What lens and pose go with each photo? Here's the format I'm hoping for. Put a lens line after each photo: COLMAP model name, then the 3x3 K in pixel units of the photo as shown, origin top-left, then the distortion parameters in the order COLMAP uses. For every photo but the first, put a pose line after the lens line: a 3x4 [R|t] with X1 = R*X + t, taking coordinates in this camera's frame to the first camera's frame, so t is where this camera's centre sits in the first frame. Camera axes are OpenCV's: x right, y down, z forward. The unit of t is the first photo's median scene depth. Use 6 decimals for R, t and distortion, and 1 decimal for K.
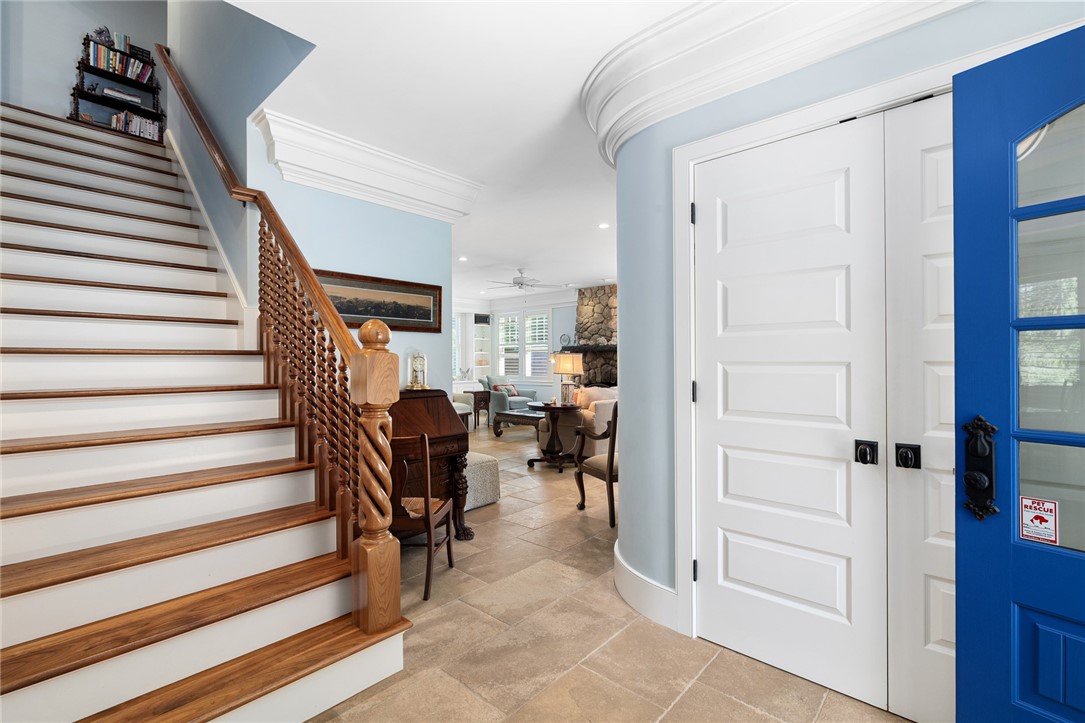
lens RADIAL K [[479.3, 0, 542.5], [0, 479.3, 361.5], [0, 0, 1]] dist [-0.003935, 0.000276]
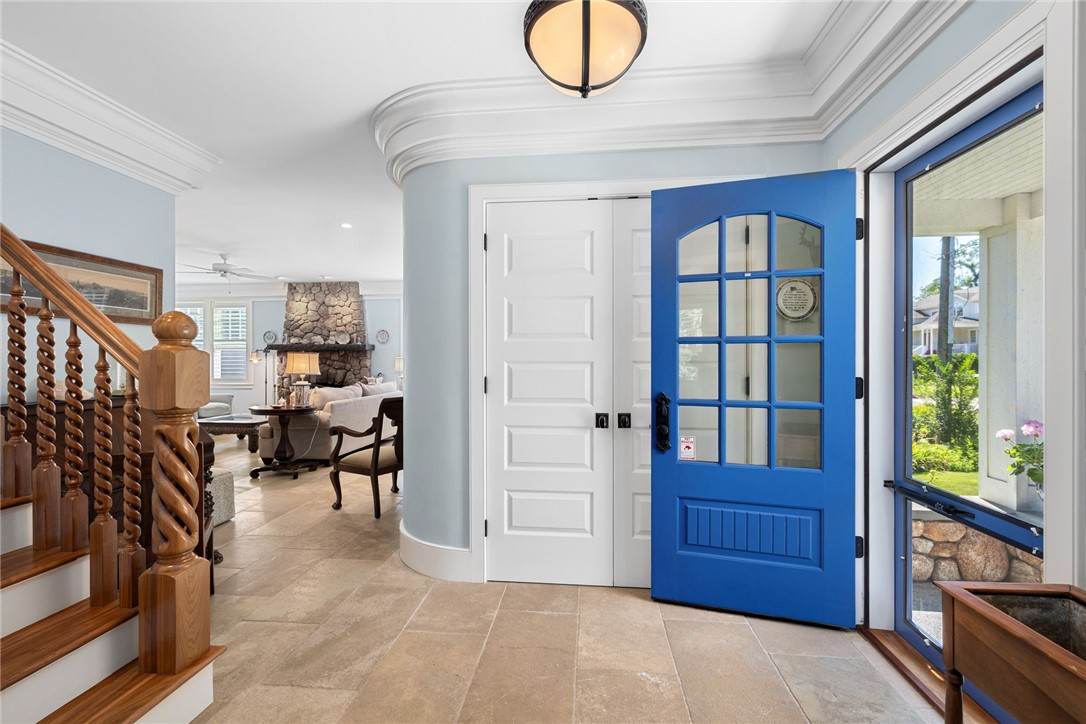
lens RADIAL K [[462.3, 0, 542.8], [0, 462.3, 362.9], [0, 0, 1]] dist [0.003288, 0.000190]
pose [[0.808292, 0.000485, 0.588782, -0.283524], [-0.001856, 0.999997, 0.001724, 0.002972], [-0.588779, -0.002486, 0.808290, -0.063725]]
